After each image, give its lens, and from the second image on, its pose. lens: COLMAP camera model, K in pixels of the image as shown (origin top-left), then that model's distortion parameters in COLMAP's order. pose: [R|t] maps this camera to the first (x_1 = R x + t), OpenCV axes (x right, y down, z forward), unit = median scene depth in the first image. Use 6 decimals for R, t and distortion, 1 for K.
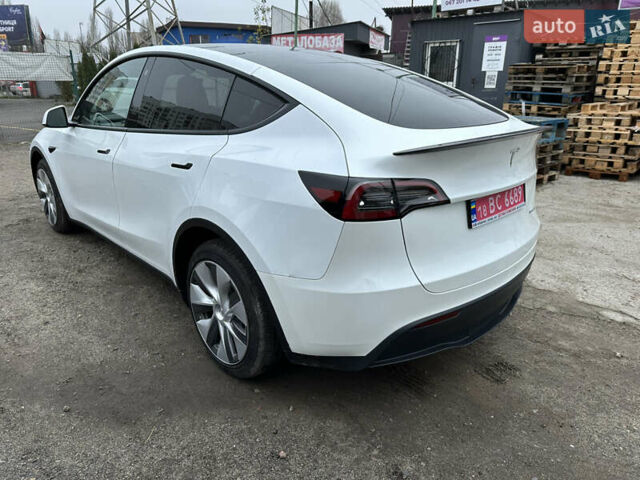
lens RADIAL K [[452.5, 0, 317.7], [0, 452.5, 238.9], [0, 0, 1]] dist [0.018098, -0.026621]
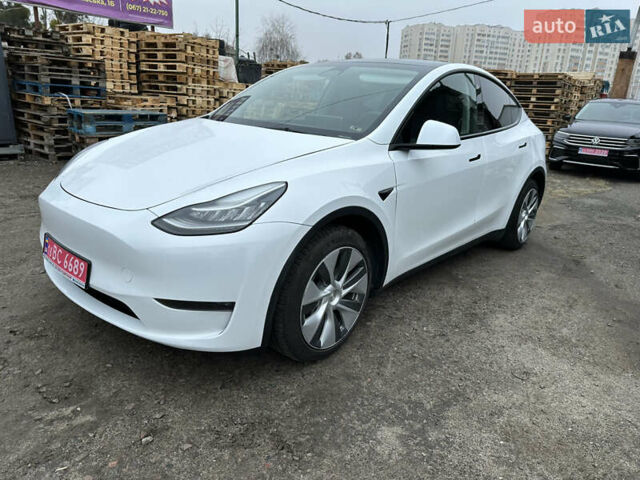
lens RADIAL K [[452.5, 0, 319.4], [0, 452.5, 241.6], [0, 0, 1]] dist [0.018098, -0.026621]
pose [[-0.091513, -0.315497, 0.944504, -1.485053], [0.274088, 0.903868, 0.328479, -0.458747], [-0.957341, 0.288937, 0.003758, 1.378088]]
